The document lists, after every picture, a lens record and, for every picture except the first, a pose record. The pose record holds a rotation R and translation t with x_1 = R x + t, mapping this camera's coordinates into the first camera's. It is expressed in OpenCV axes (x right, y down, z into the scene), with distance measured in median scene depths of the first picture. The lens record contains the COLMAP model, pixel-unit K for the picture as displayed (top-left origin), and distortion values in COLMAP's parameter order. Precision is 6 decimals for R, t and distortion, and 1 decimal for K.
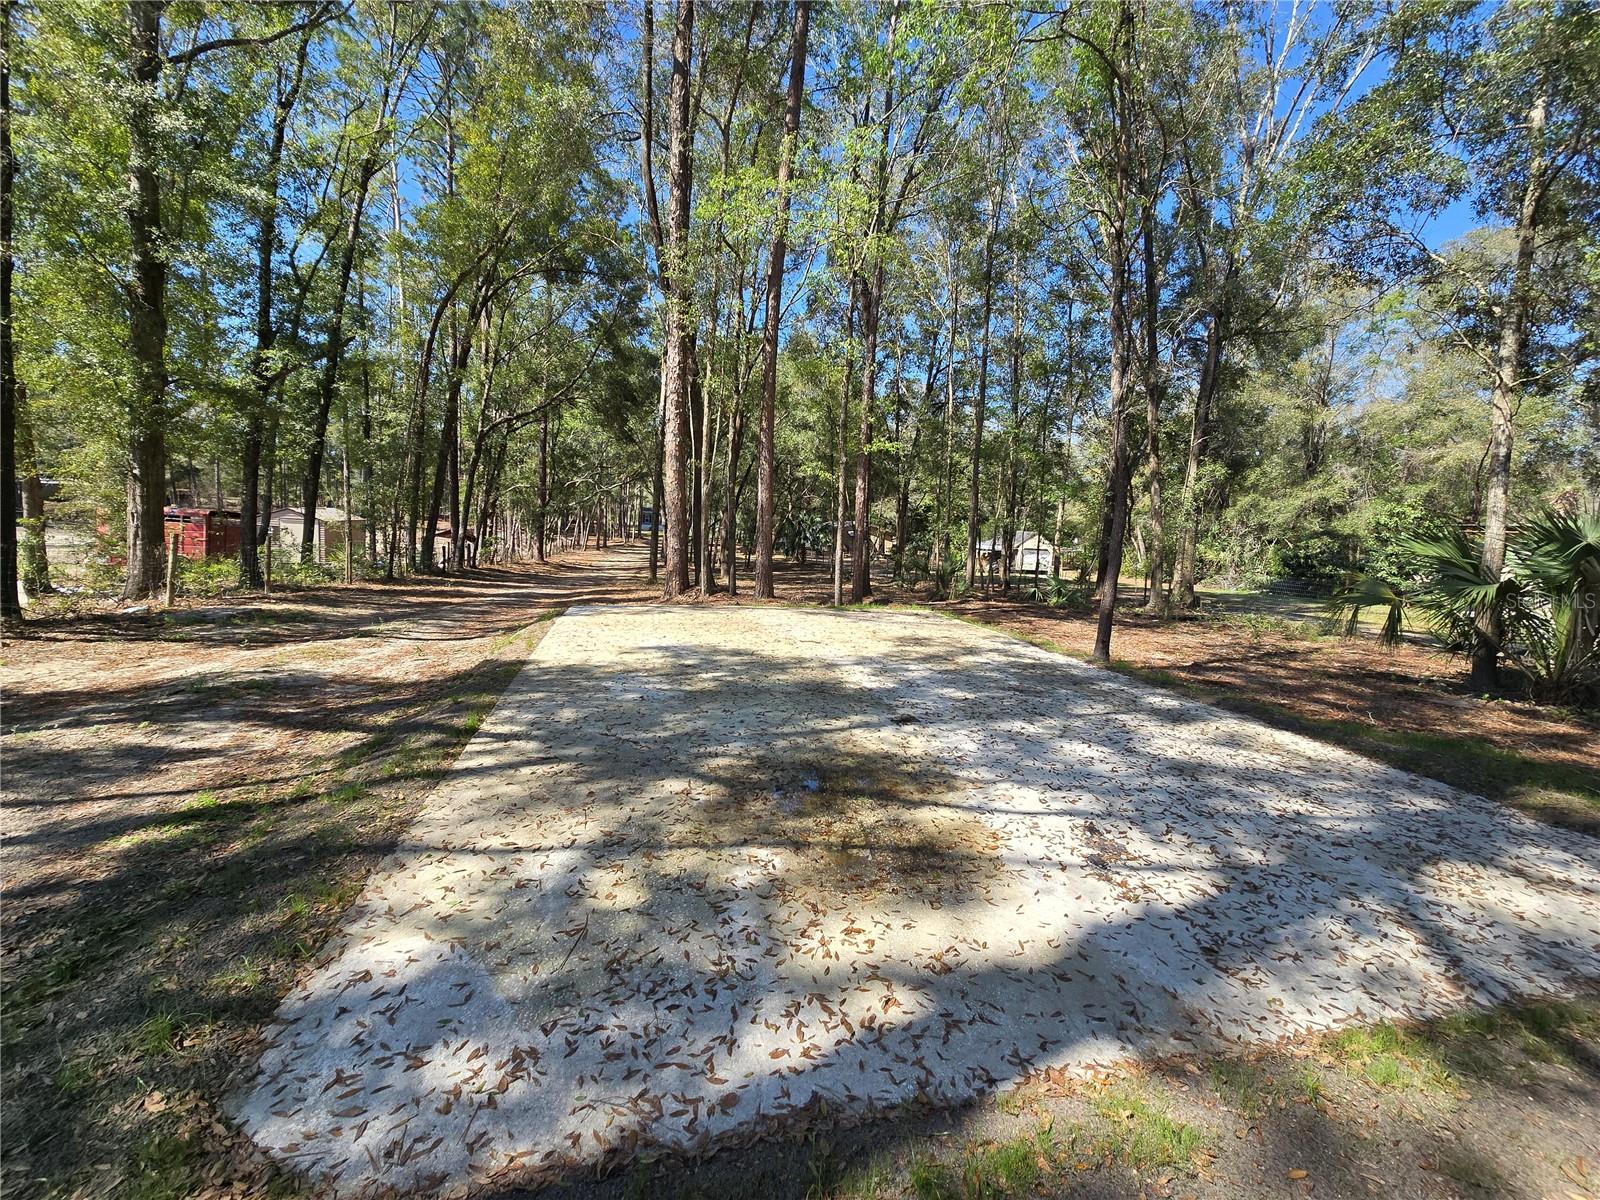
lens RADIAL K [[647.9, 0, 790.4], [0, 647.9, 595.9], [0, 0, 1]] dist [-0.005580, -0.000614]
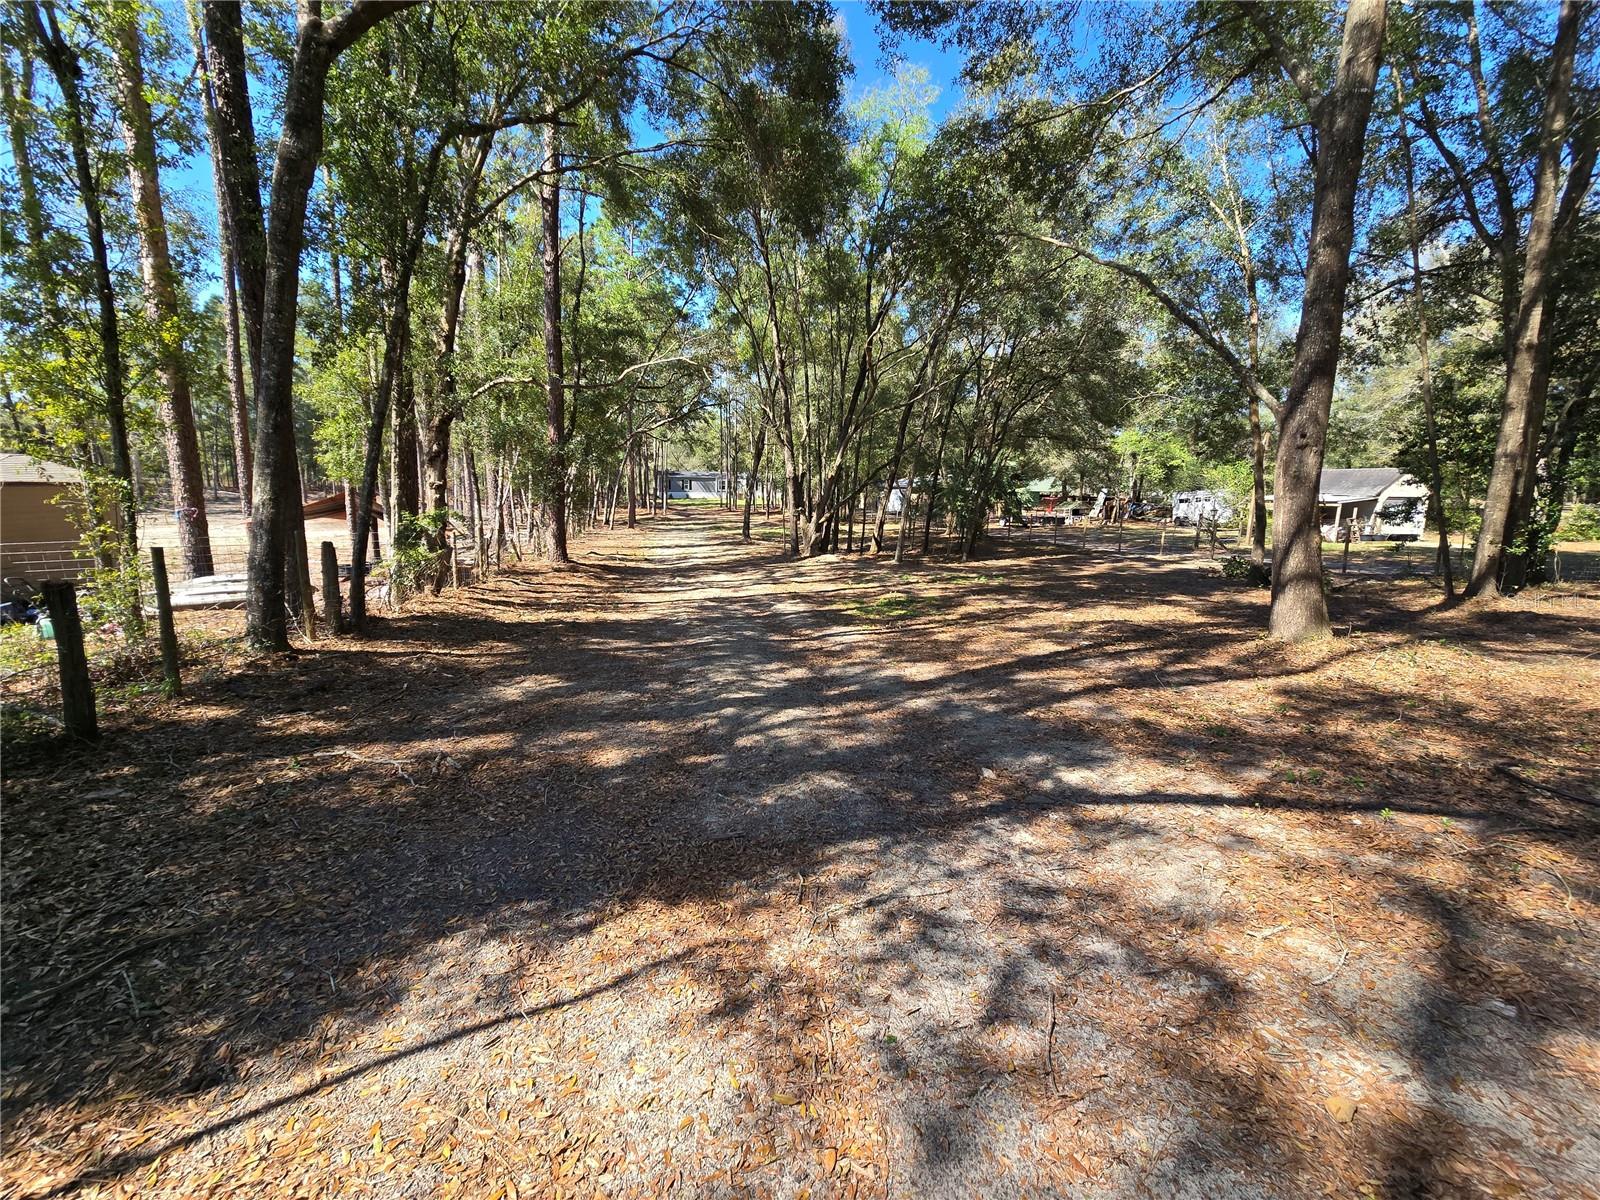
lens RADIAL K [[647.9, 0, 798.0], [0, 647.9, 592.5], [0, 0, 1]] dist [-0.005580, -0.000614]
pose [[0.999001, -0.041937, 0.015406, -0.321498], [0.041157, 0.998005, 0.047883, -0.067243], [-0.017383, -0.047201, 0.998734, 0.761601]]
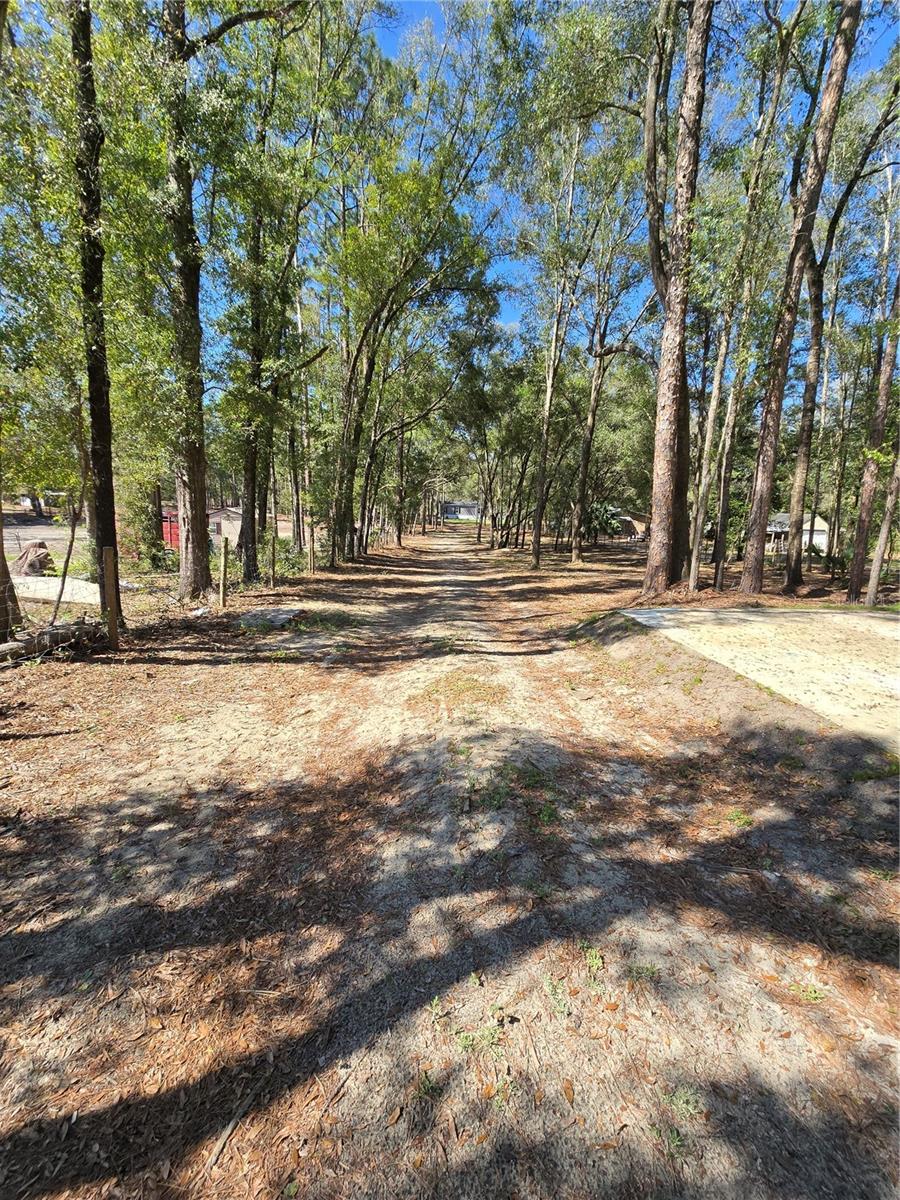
lens RADIAL K [[485.9, 0, 451.8], [0, 485.9, 609.3], [0, 0, 1]] dist [-0.005580, -0.000614]
pose [[0.985855, 0.010978, -0.167238, -0.180482], [0.003536, 0.996268, 0.086239, -0.018470], [0.167561, -0.085610, 0.982138, 0.109516]]
